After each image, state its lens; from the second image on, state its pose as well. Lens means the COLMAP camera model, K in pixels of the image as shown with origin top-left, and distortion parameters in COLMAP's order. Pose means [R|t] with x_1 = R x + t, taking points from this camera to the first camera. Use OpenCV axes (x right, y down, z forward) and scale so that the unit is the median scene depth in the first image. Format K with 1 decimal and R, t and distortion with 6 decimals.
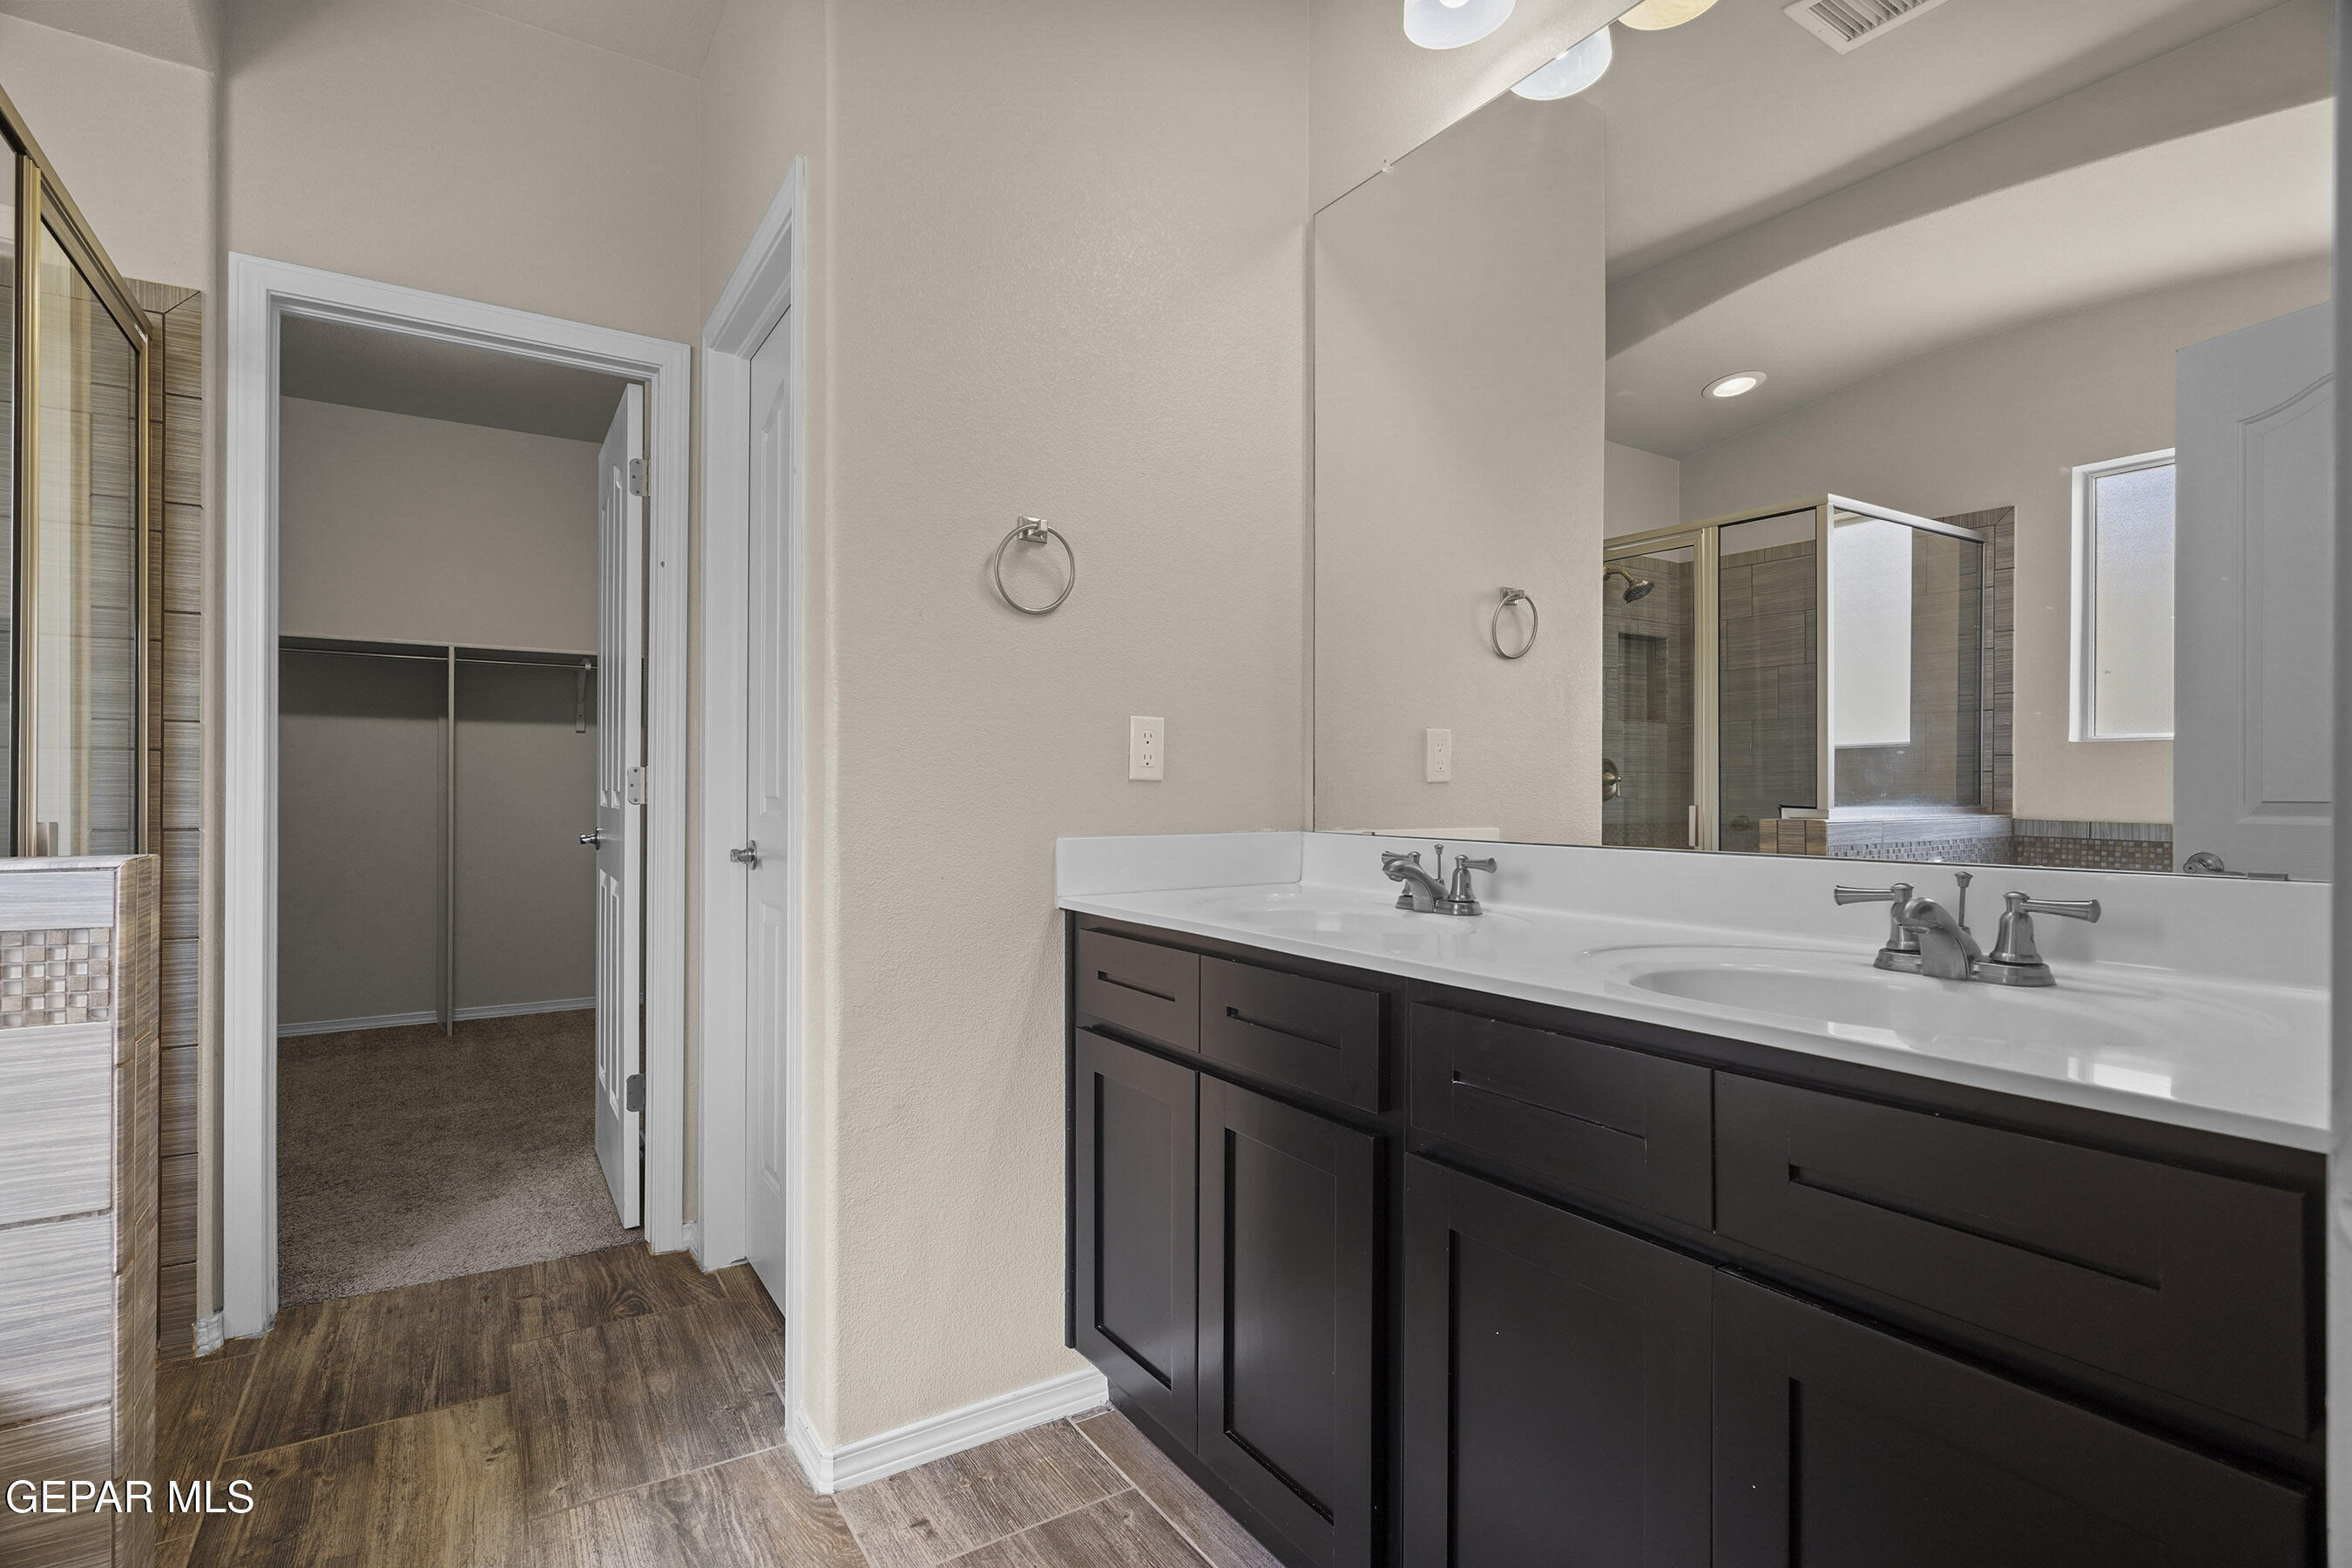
lens RADIAL K [[1123.0, 0, 1176.9], [0, 1123.0, 784.2], [0, 0, 1]] dist [-0.001895, 0.000217]
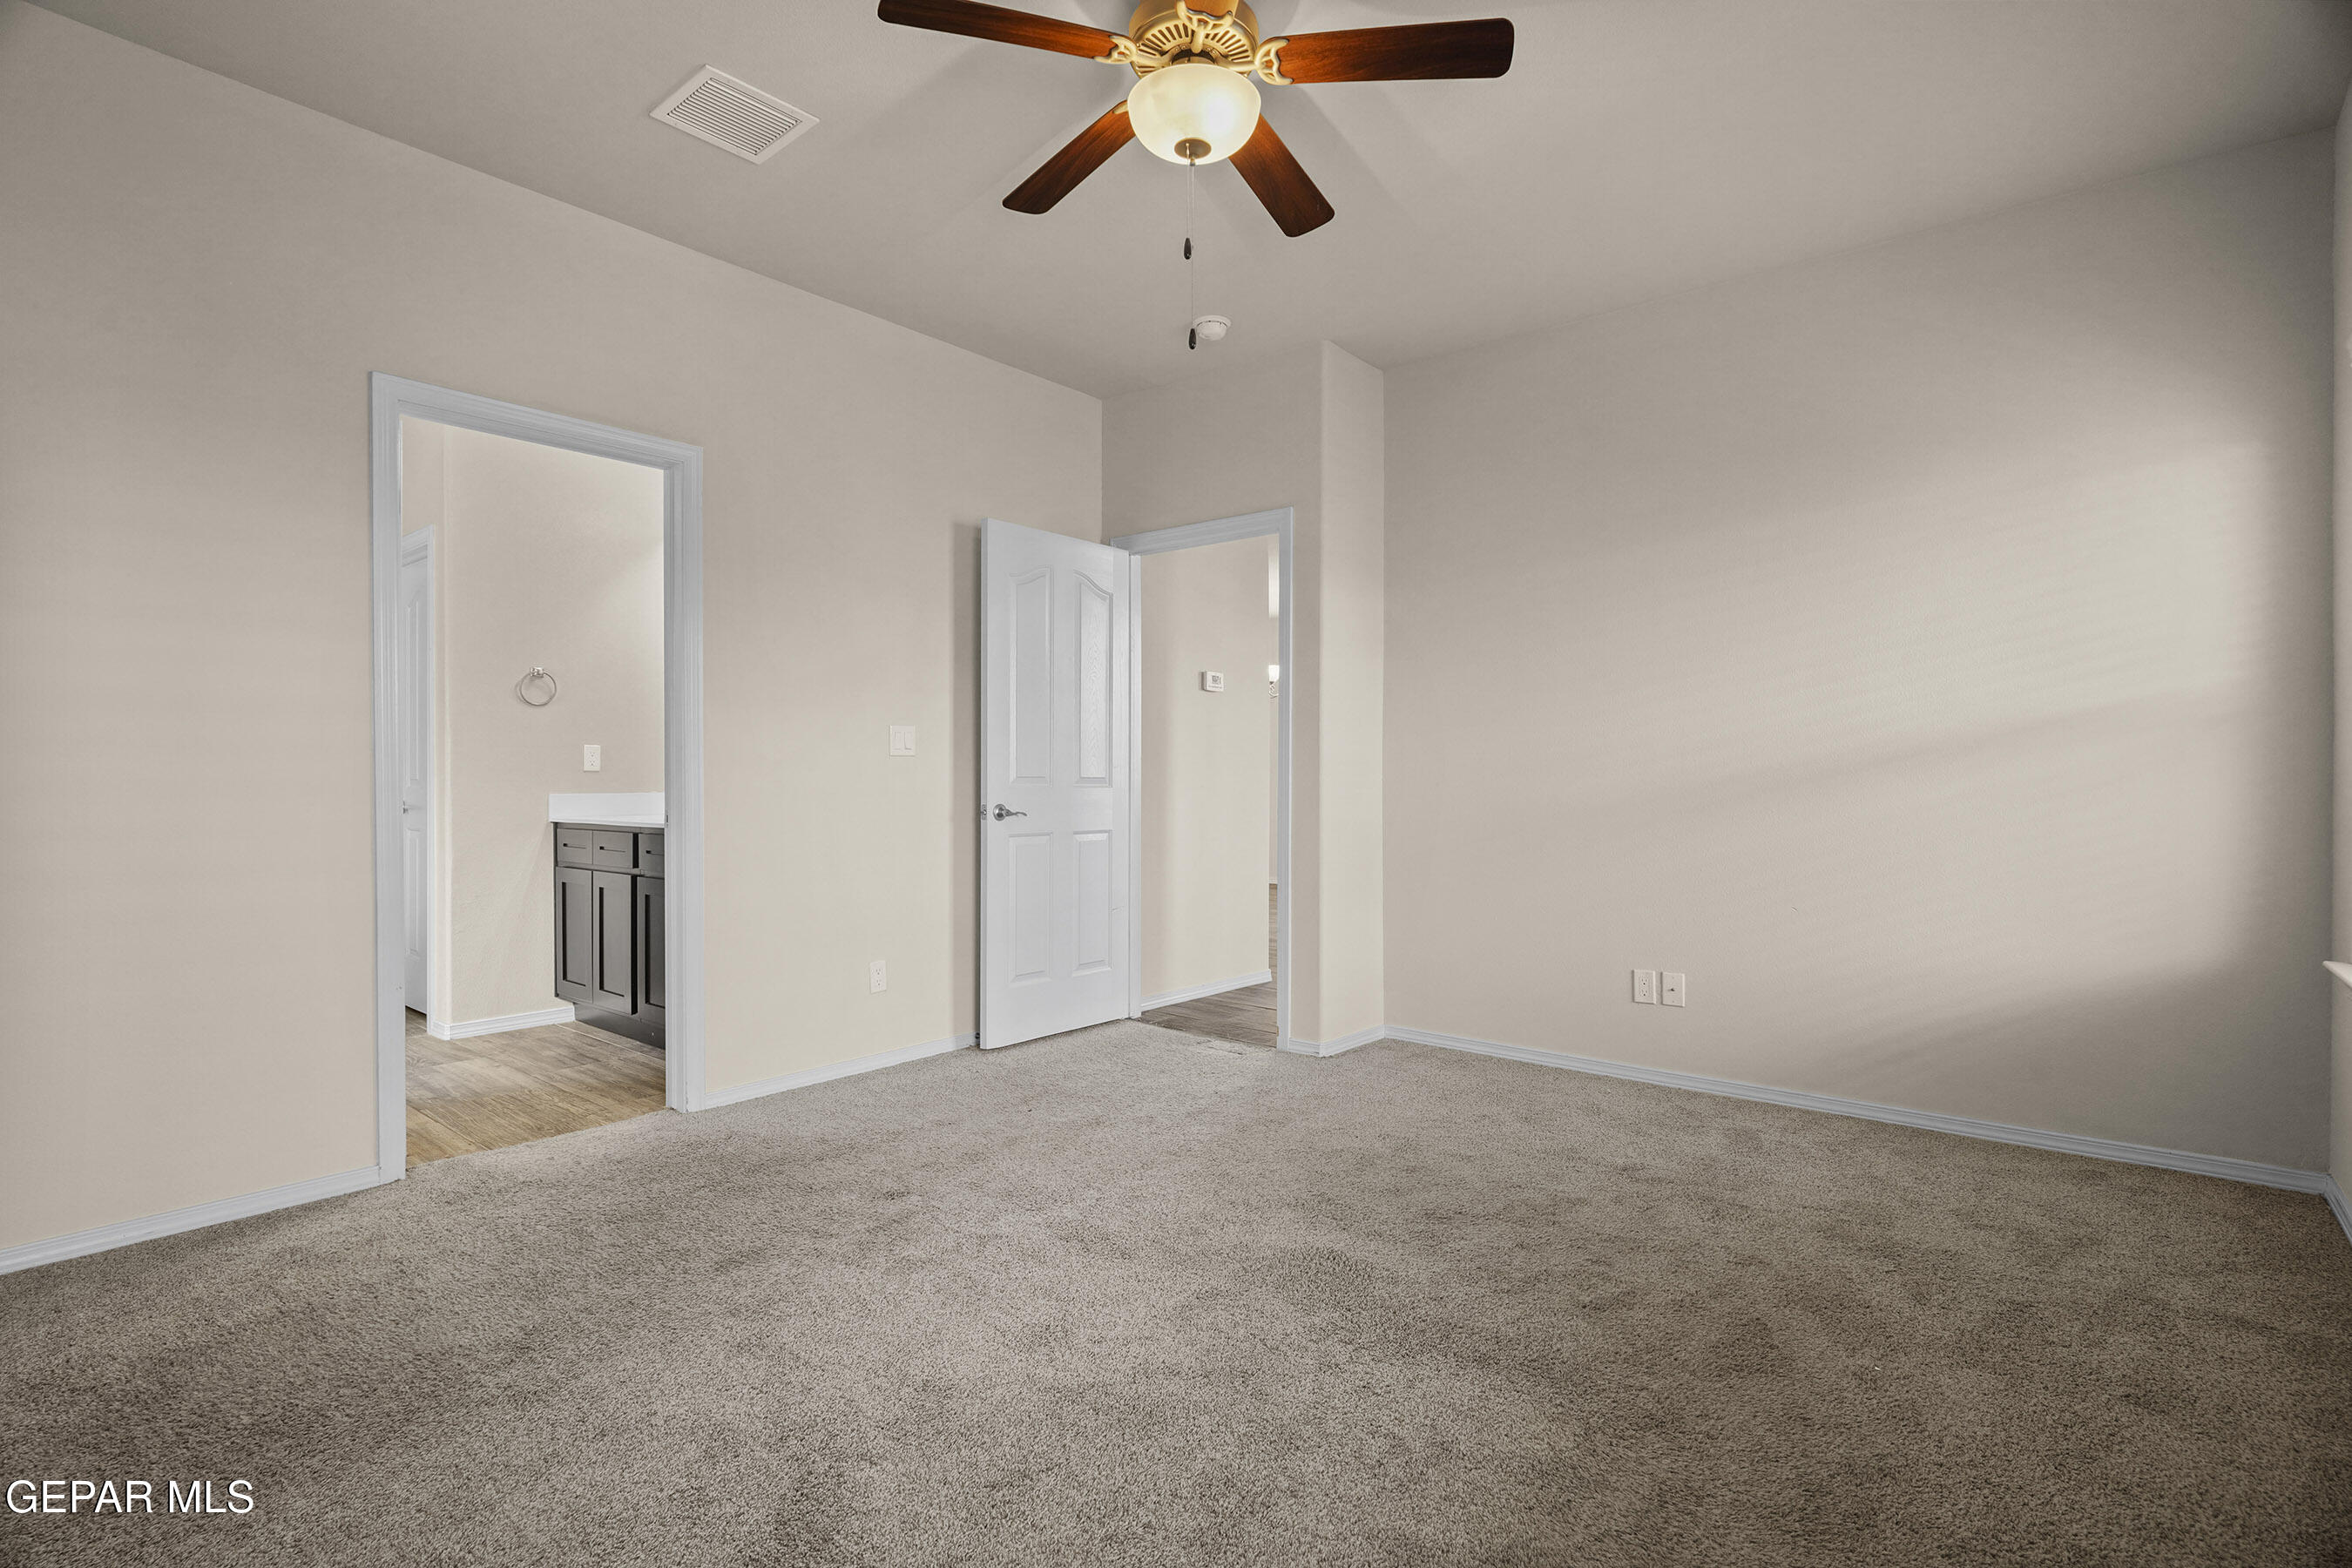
lens RADIAL K [[1123.0, 0, 1173.5], [0, 1123.0, 787.6], [0, 0, 1]] dist [-0.001895, 0.000217]
pose [[0.960605, 0.000033, 0.277917, 0.559493], [-0.001889, 0.999978, 0.006410, 0.017129], [-0.277910, -0.006683, 0.960584, -1.882046]]
